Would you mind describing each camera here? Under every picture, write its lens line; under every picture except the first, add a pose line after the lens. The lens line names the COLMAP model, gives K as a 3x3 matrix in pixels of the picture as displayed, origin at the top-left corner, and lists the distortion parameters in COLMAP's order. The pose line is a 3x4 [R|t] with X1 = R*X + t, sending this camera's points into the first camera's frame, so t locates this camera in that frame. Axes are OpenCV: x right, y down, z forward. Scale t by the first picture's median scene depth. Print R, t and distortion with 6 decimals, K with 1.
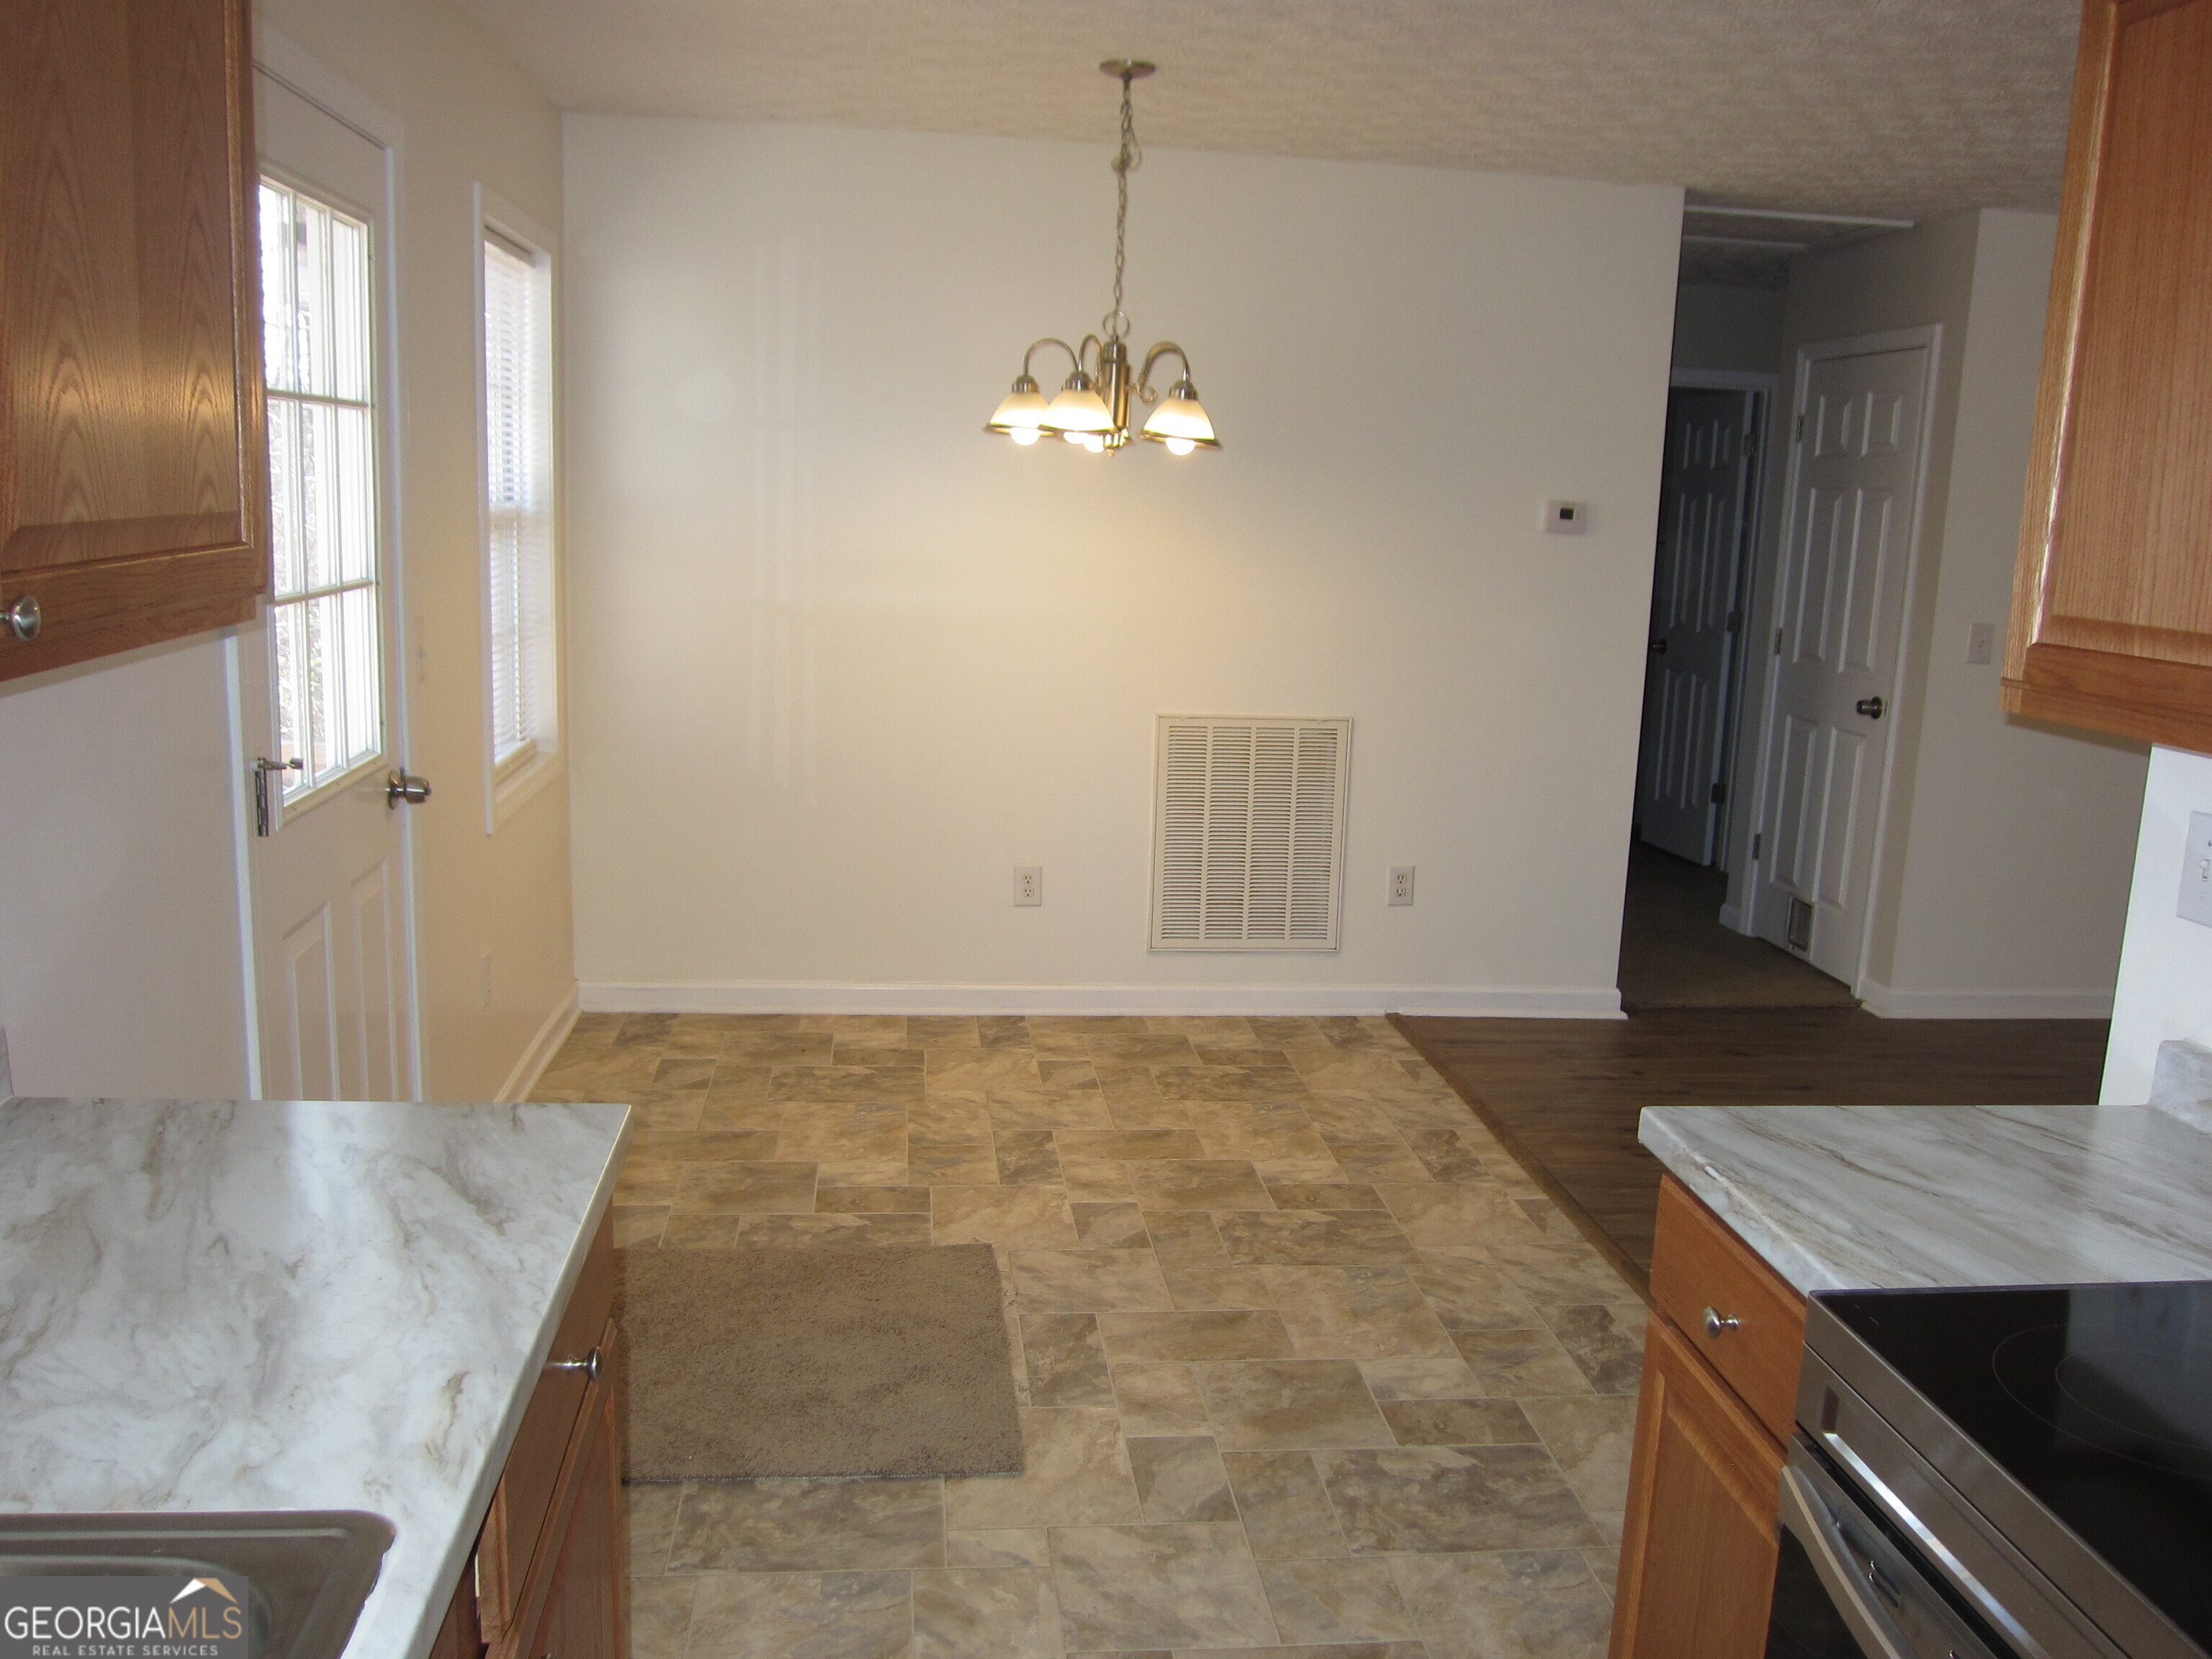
lens RADIAL K [[1825.8, 0, 1106.0], [0, 1825.8, 829.5], [0, 0, 1]] dist [-0.077499, 0.006730]
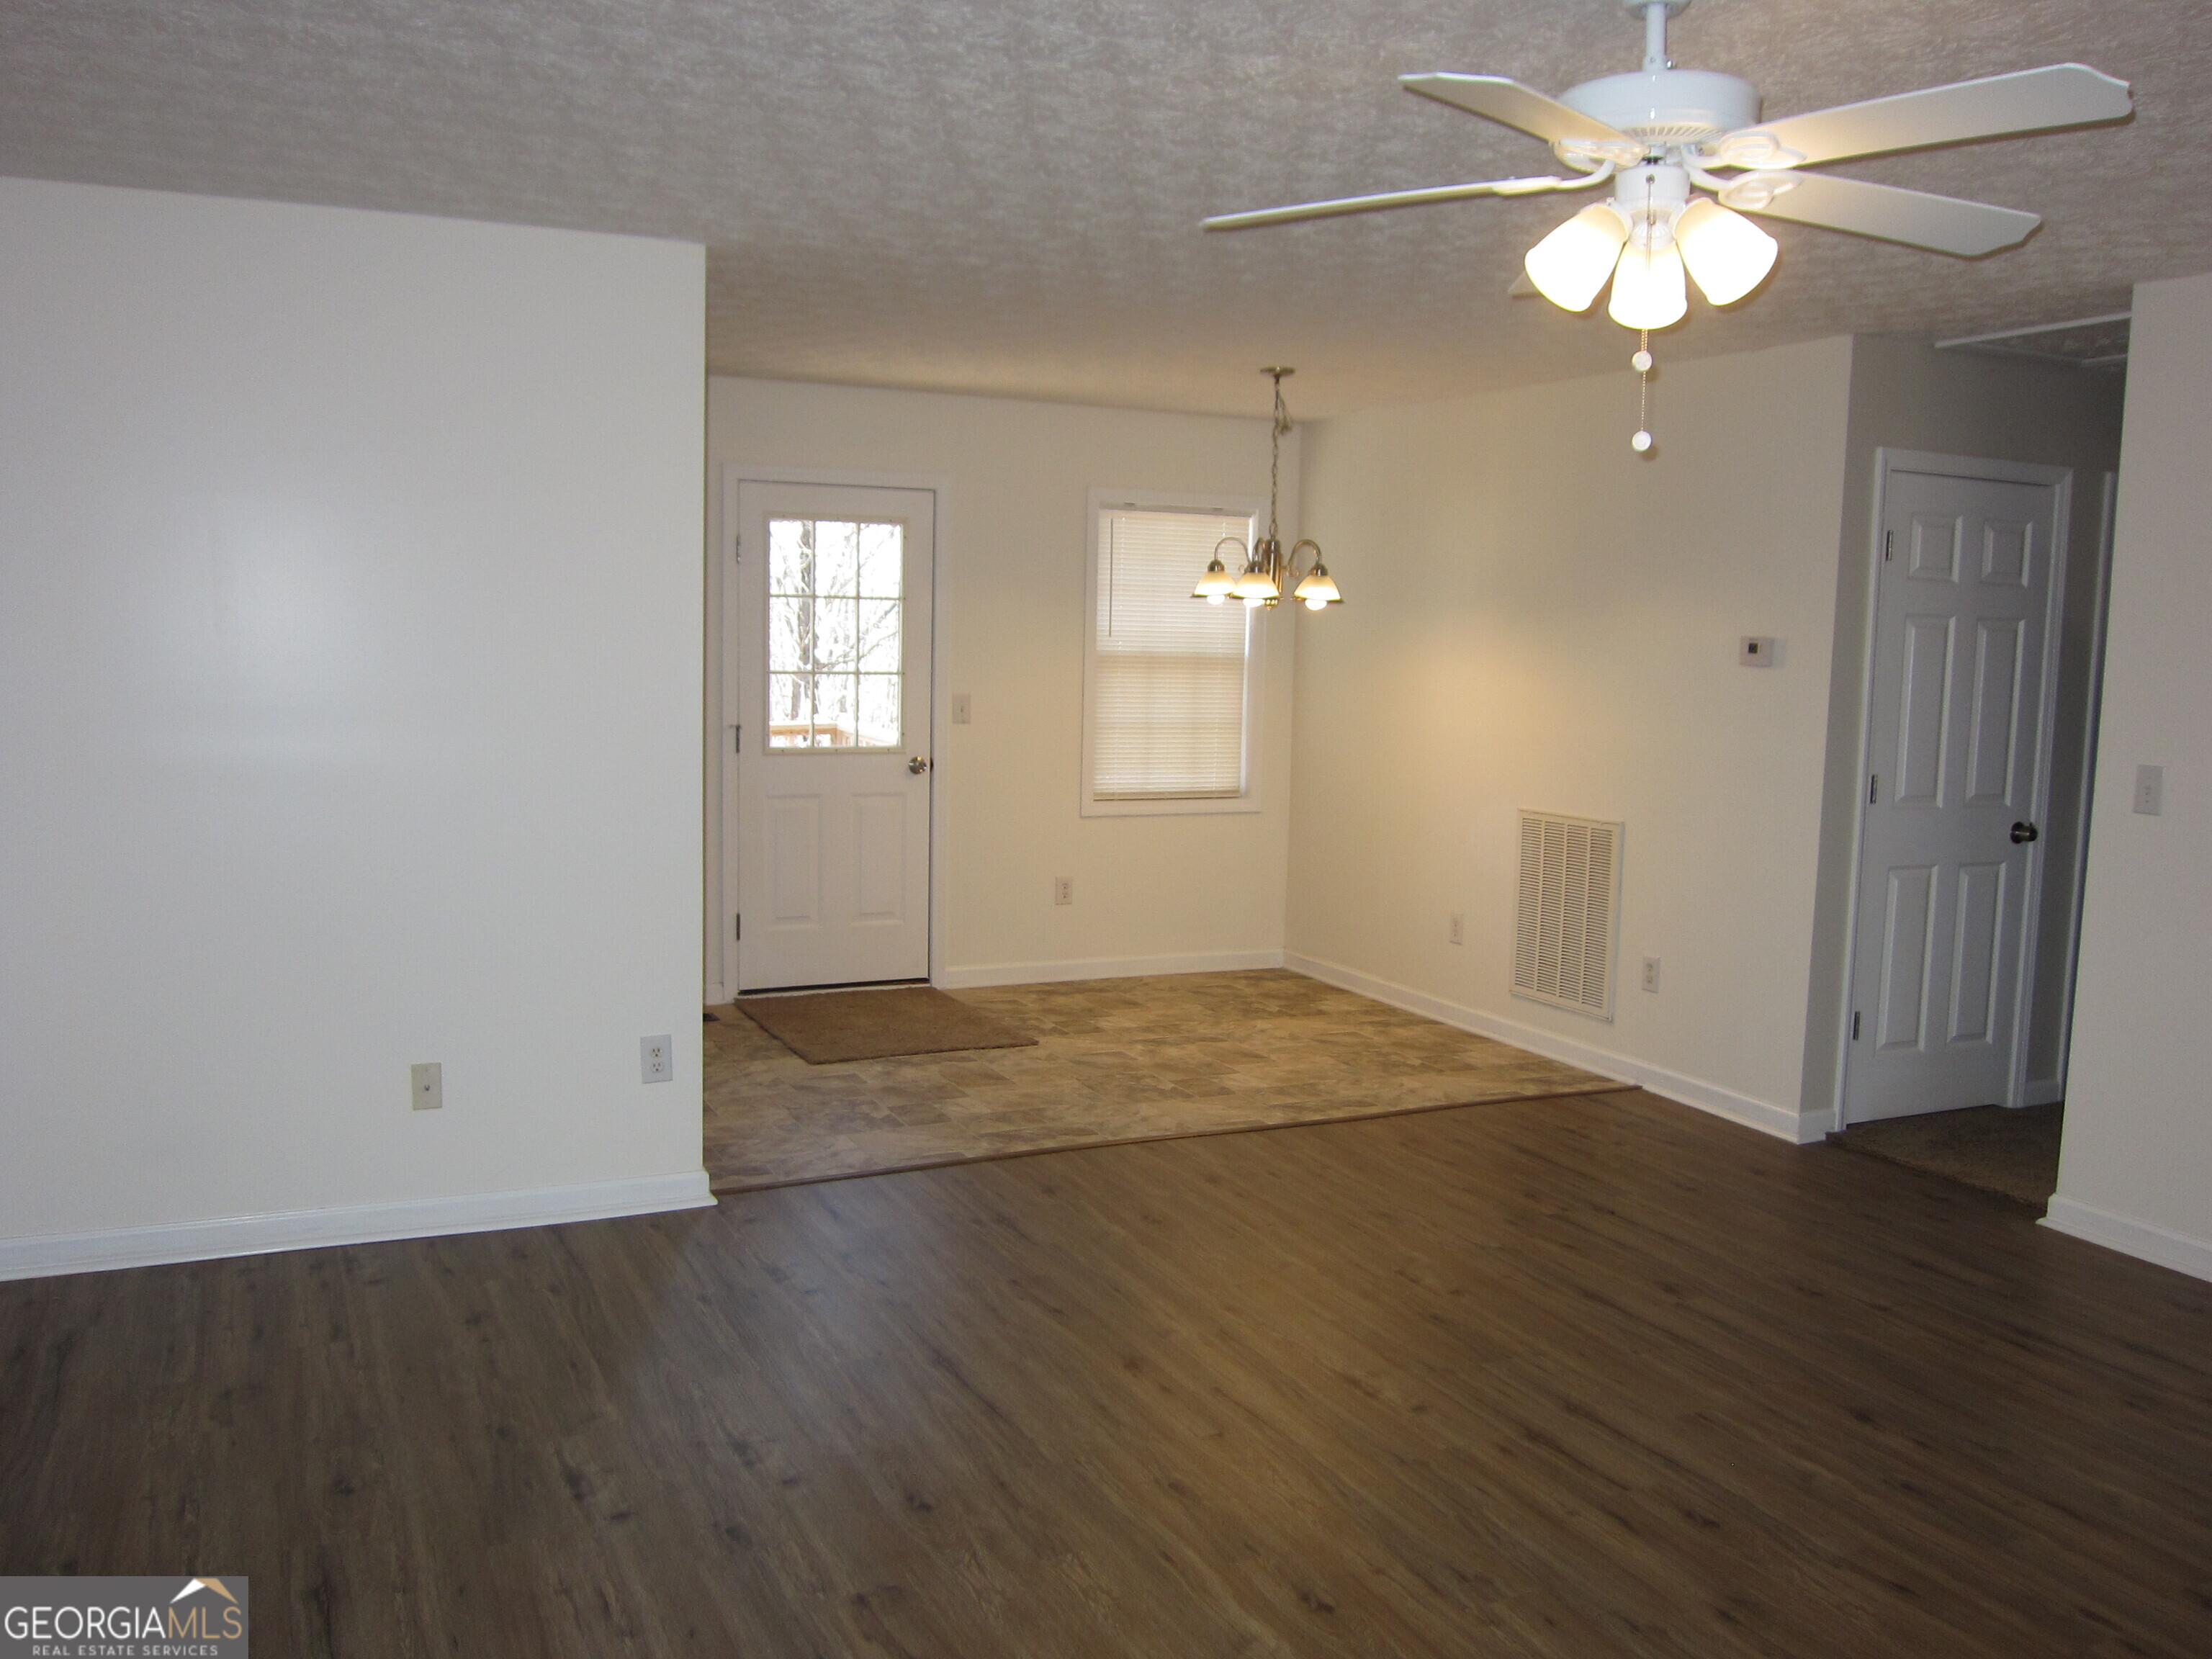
lens RADIAL K [[1823.6, 0, 1106.0], [0, 1823.6, 829.5], [0, 0, 1]] dist [-0.058710, 0.009801]
pose [[0.320240, 0.065303, -0.945083, 1.288397], [-0.183240, 0.983051, 0.005836, -0.002545], [0.929446, 0.171308, 0.326778, 0.335563]]
